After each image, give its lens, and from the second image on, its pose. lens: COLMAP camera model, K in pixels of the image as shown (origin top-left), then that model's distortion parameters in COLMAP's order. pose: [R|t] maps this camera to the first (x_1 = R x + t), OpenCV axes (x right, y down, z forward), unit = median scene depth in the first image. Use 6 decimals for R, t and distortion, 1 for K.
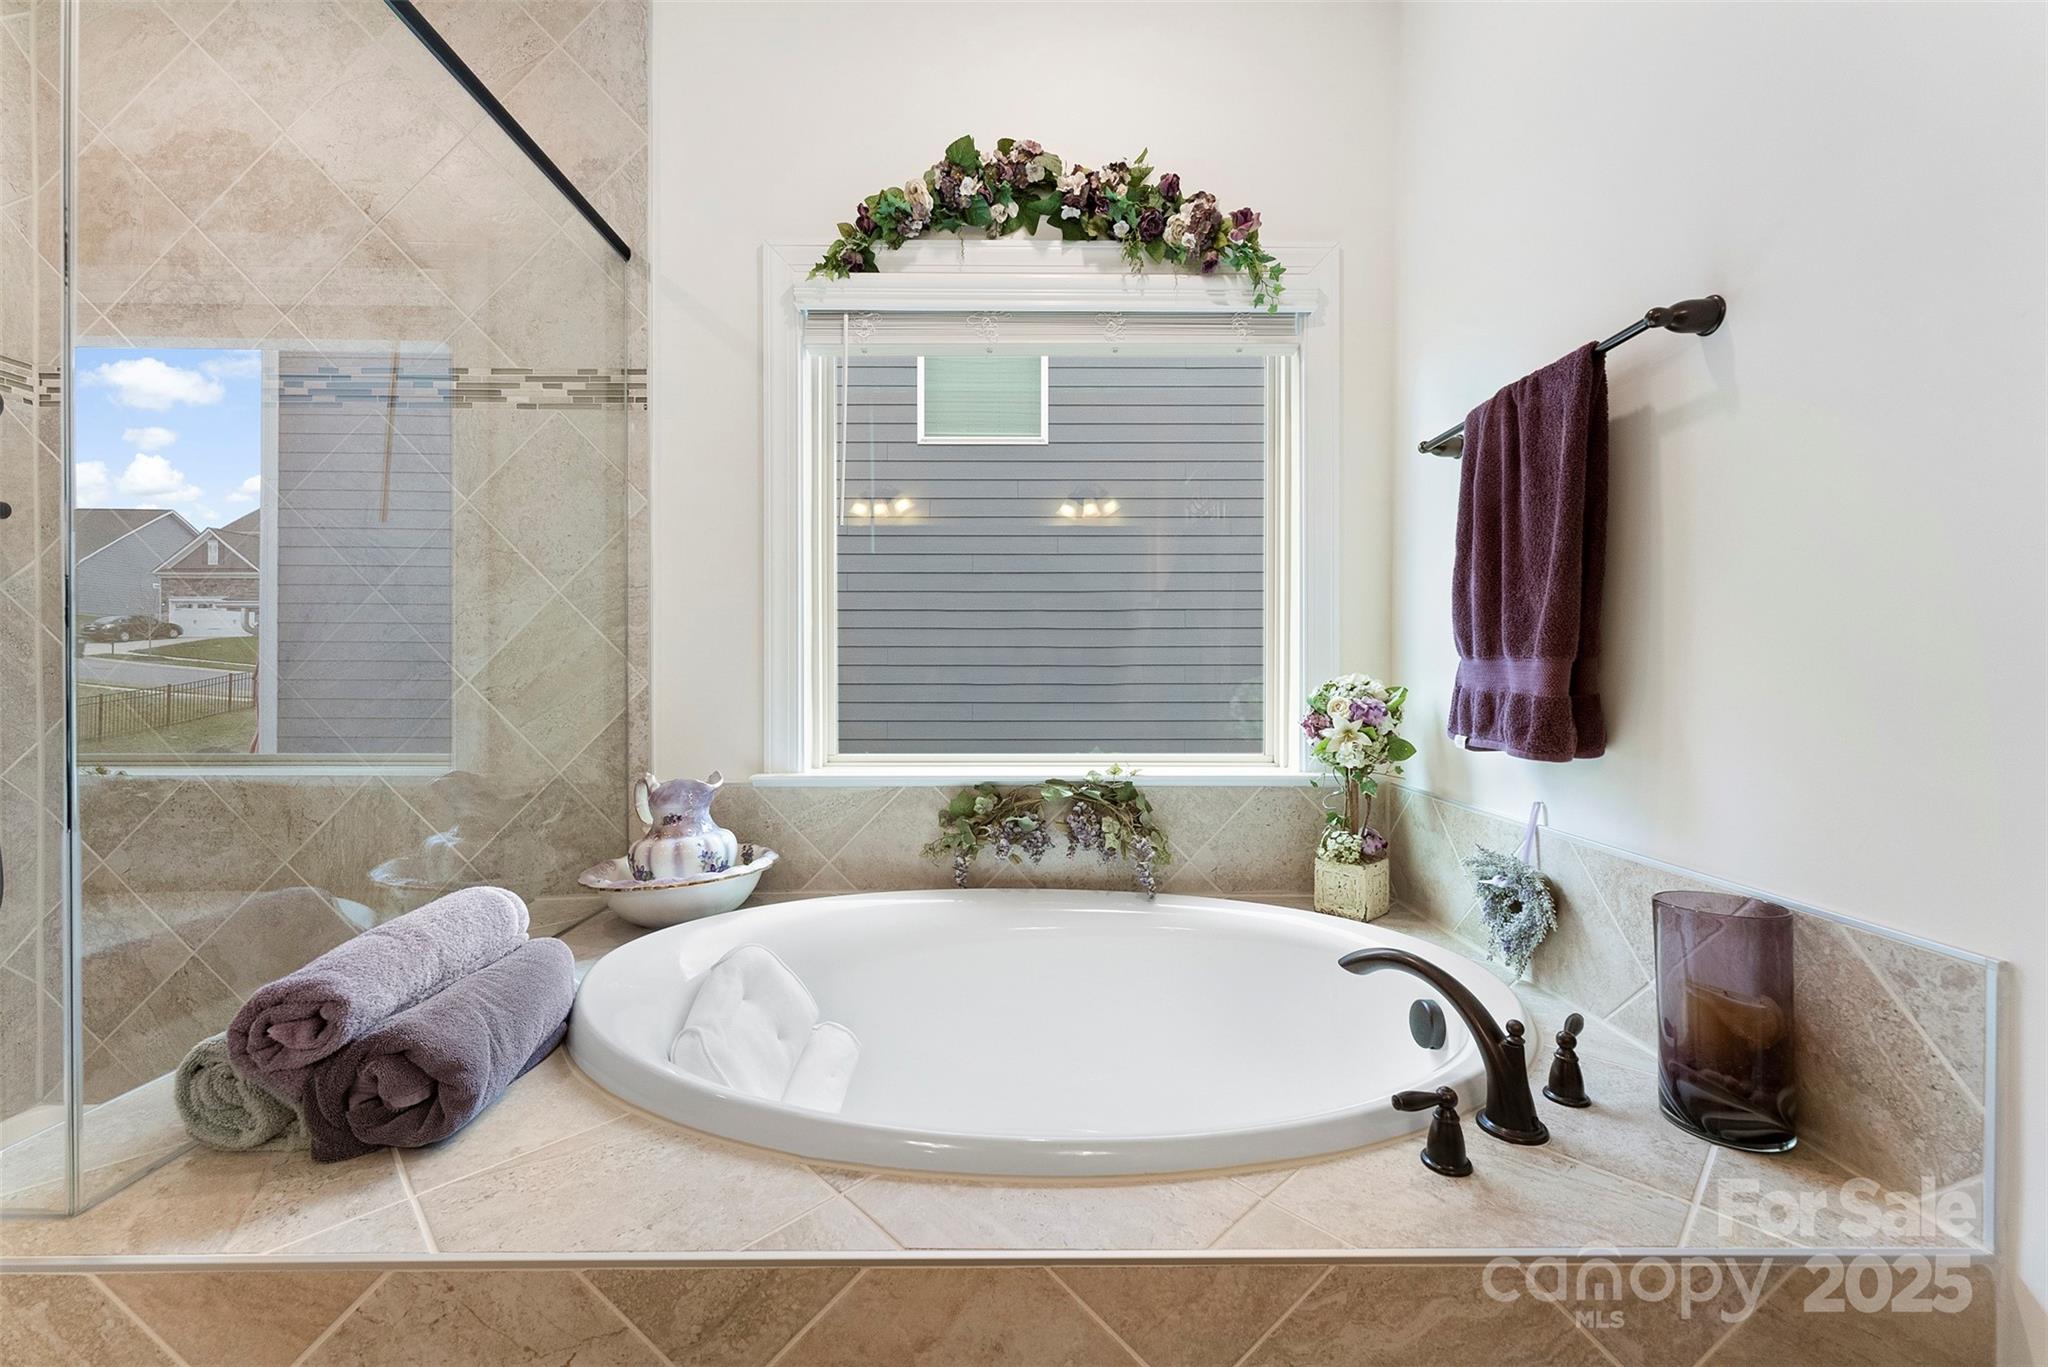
lens RADIAL K [[822.6, 0, 1021.2], [0, 822.6, 671.6], [0, 0, 1]] dist [-0.001344, -0.000243]
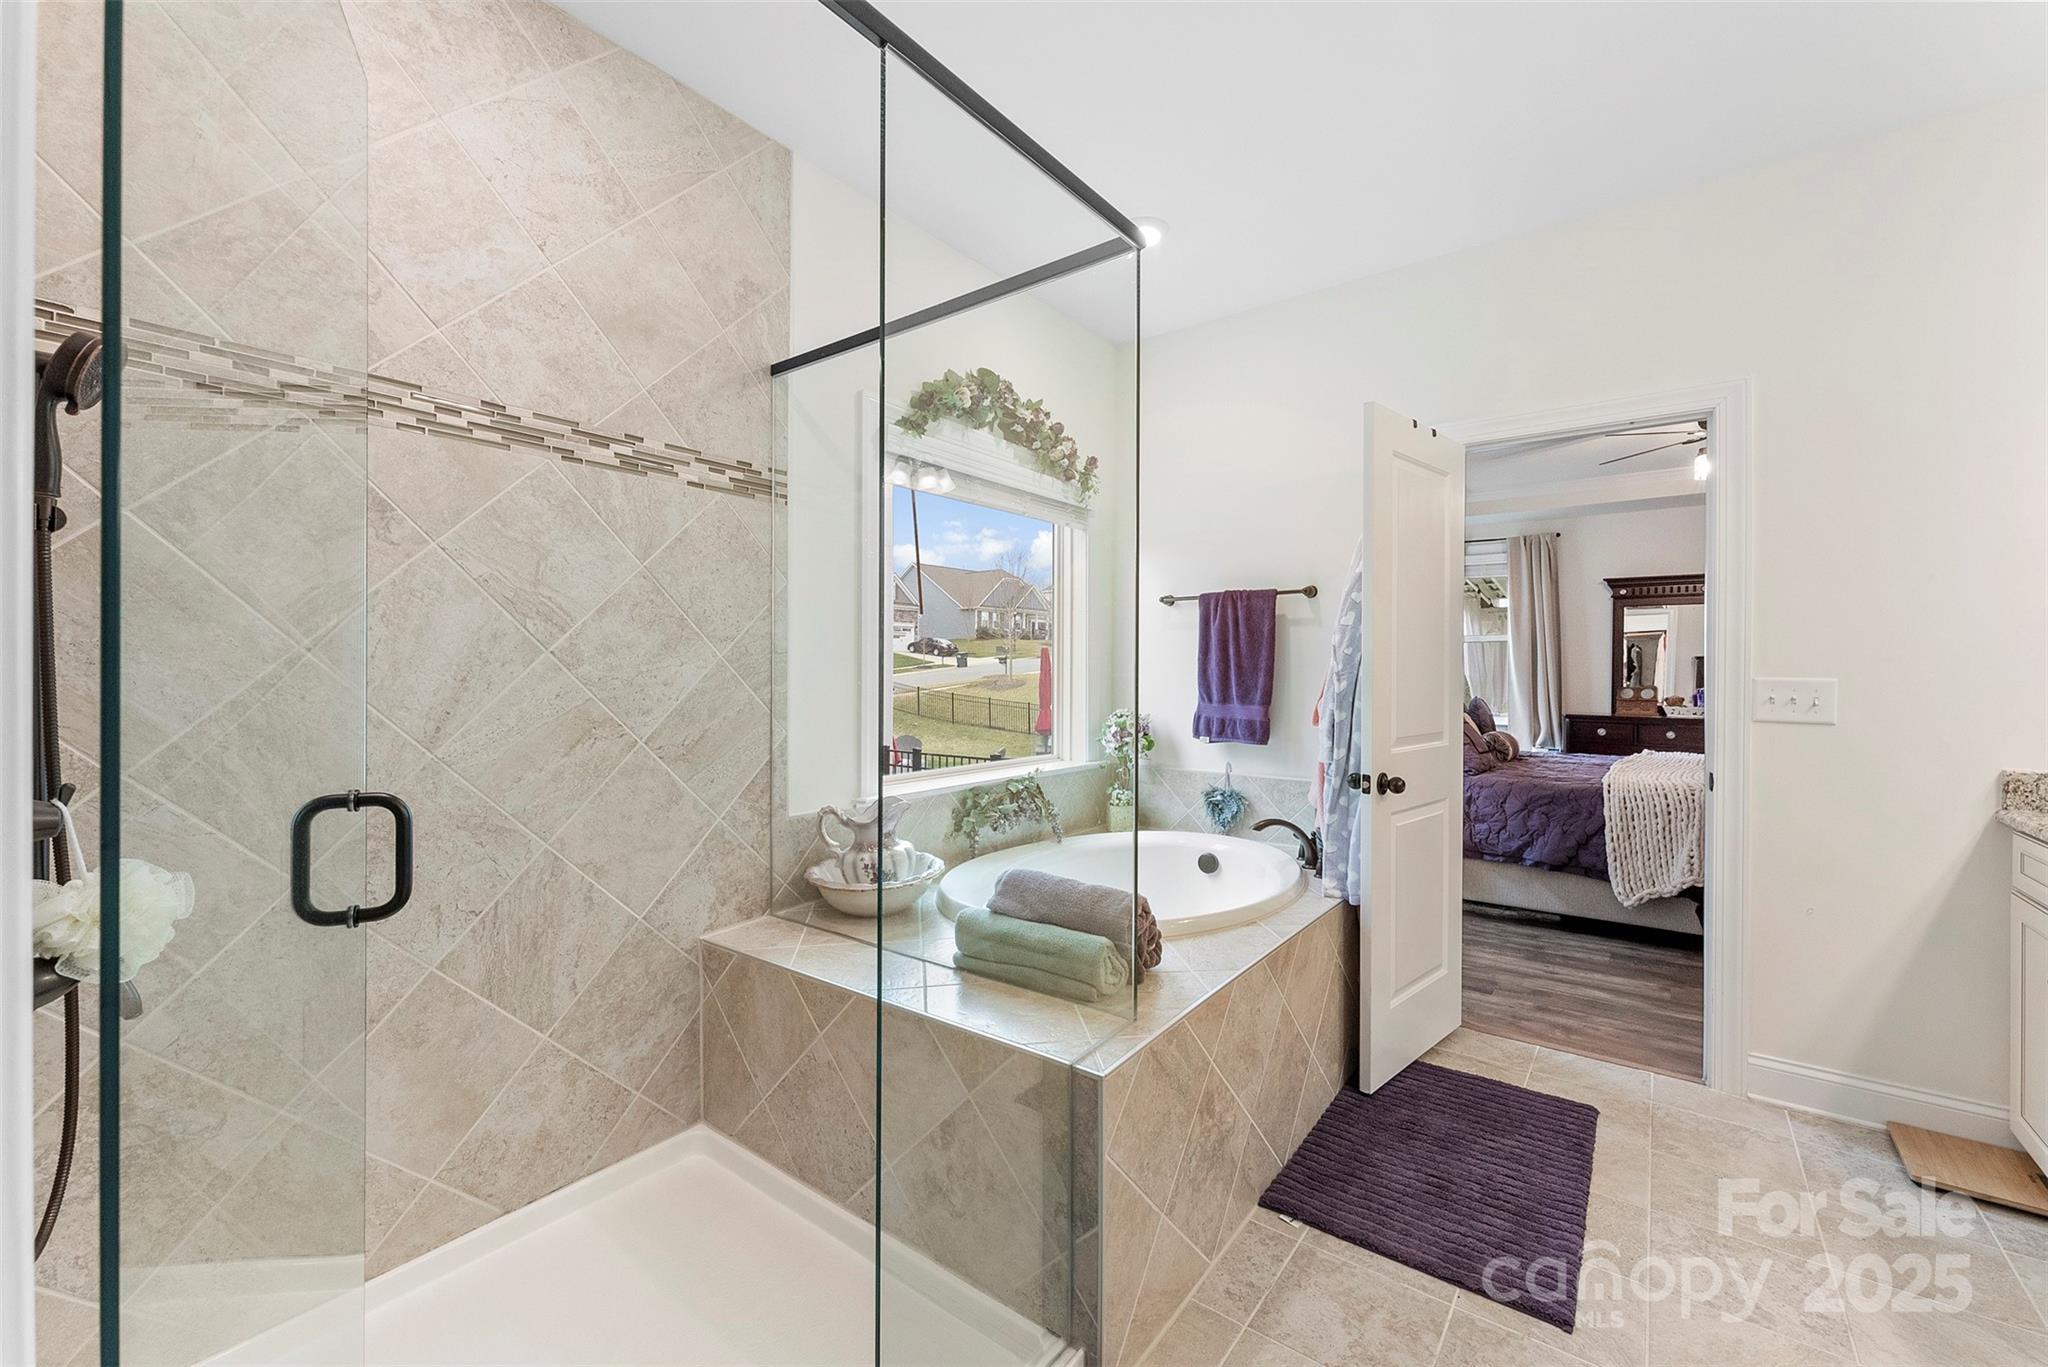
lens RADIAL K [[822.6, 0, 1025.8], [0, 822.6, 663.8], [0, 0, 1]] dist [-0.001344, -0.000243]
pose [[0.617199, 0.008847, 0.786757, -1.185956], [-0.003179, 0.999957, -0.008751, -0.078262], [-0.786801, 0.002900, 0.617200, -0.013386]]
